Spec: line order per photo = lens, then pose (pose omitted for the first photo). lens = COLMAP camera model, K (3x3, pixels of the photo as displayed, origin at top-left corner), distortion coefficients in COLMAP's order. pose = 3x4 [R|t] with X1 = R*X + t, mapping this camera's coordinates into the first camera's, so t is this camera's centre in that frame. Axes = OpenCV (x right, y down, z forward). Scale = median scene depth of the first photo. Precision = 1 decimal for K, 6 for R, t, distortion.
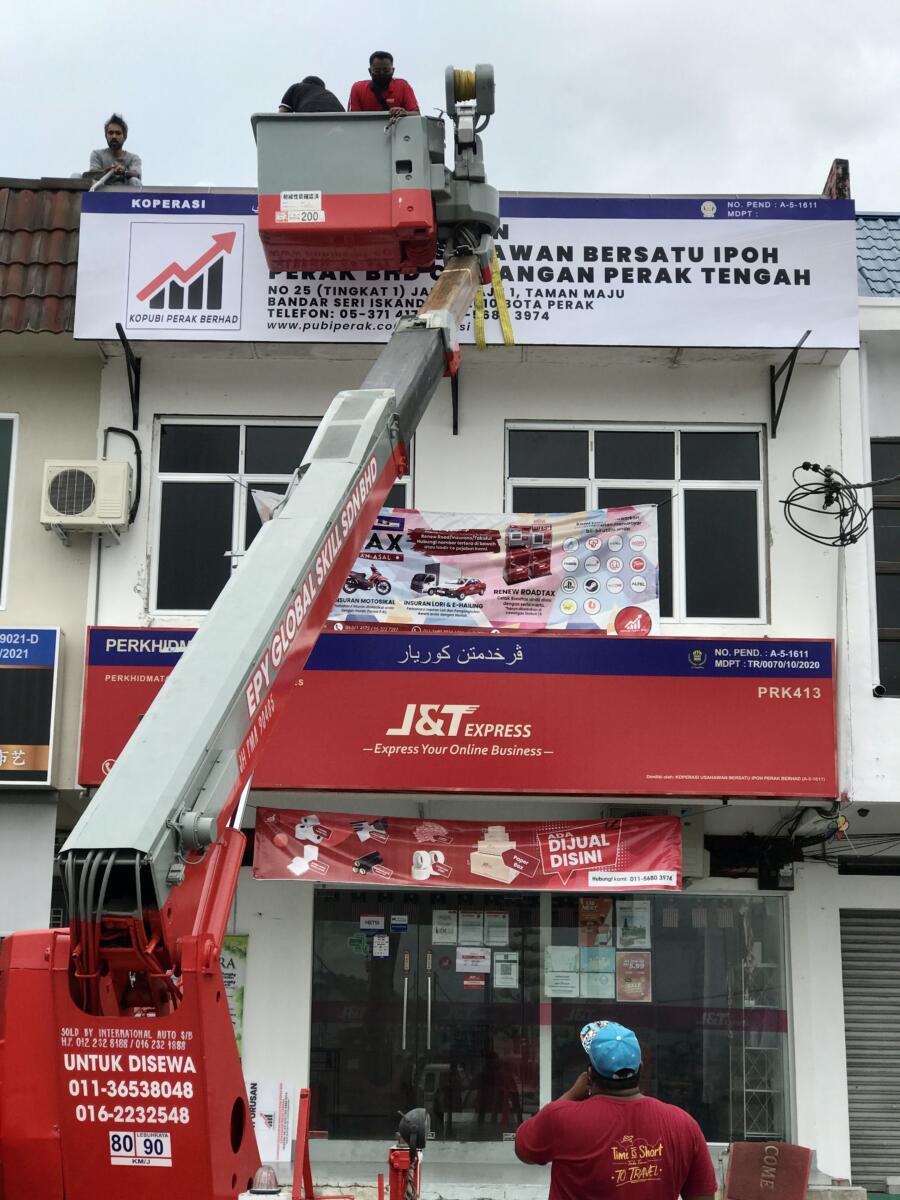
lens RADIAL K [[1969.5, 0, 480.6], [0, 1969.5, 603.4], [0, 0, 1]] dist [-0.110261, 0.990274]
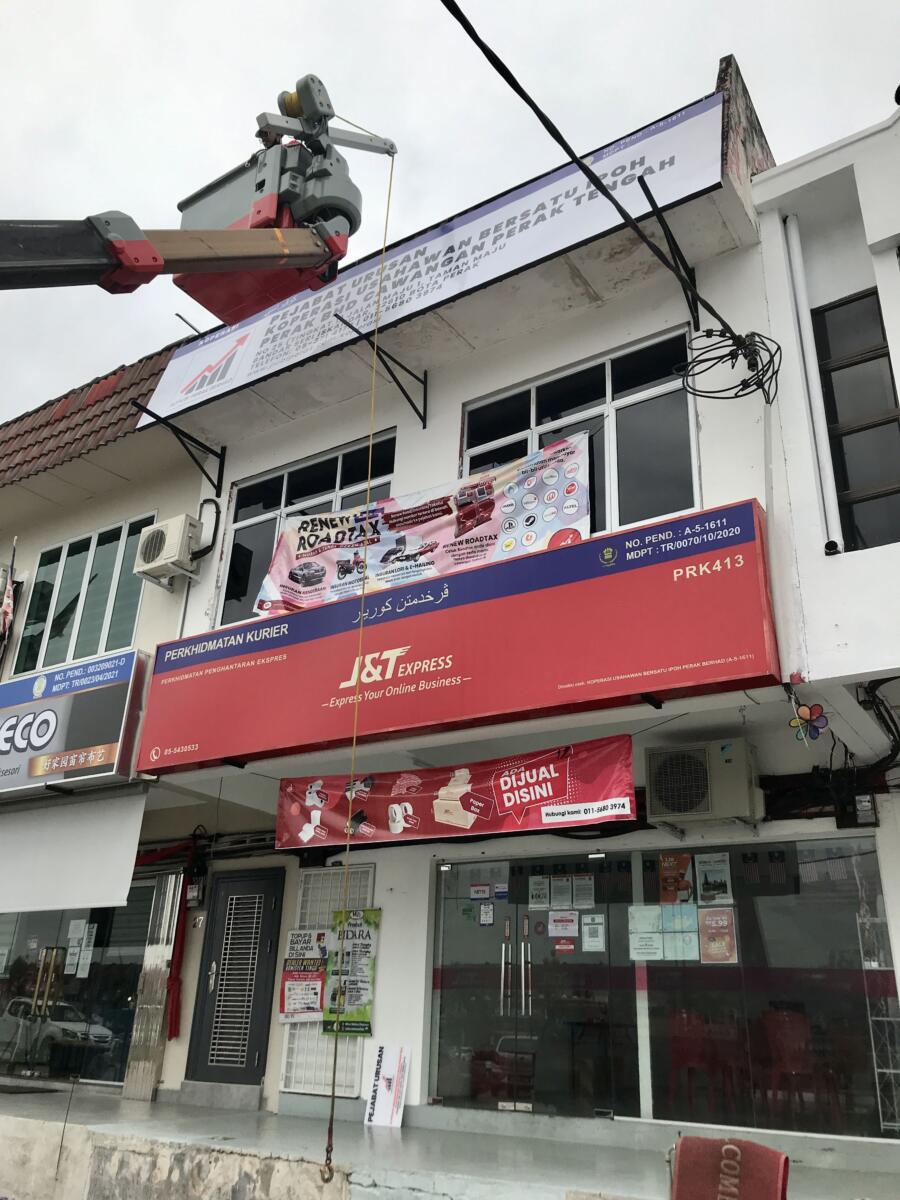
lens RADIAL K [[982.9, 0, 455.3], [0, 982.9, 596.9], [0, 0, 1]] dist [0.052530, -0.069570]
pose [[0.831116, -0.210602, -0.514677, 0.276284], [0.103796, 0.967999, -0.228483, 0.140455], [0.546326, 0.136475, 0.826379, 0.567121]]
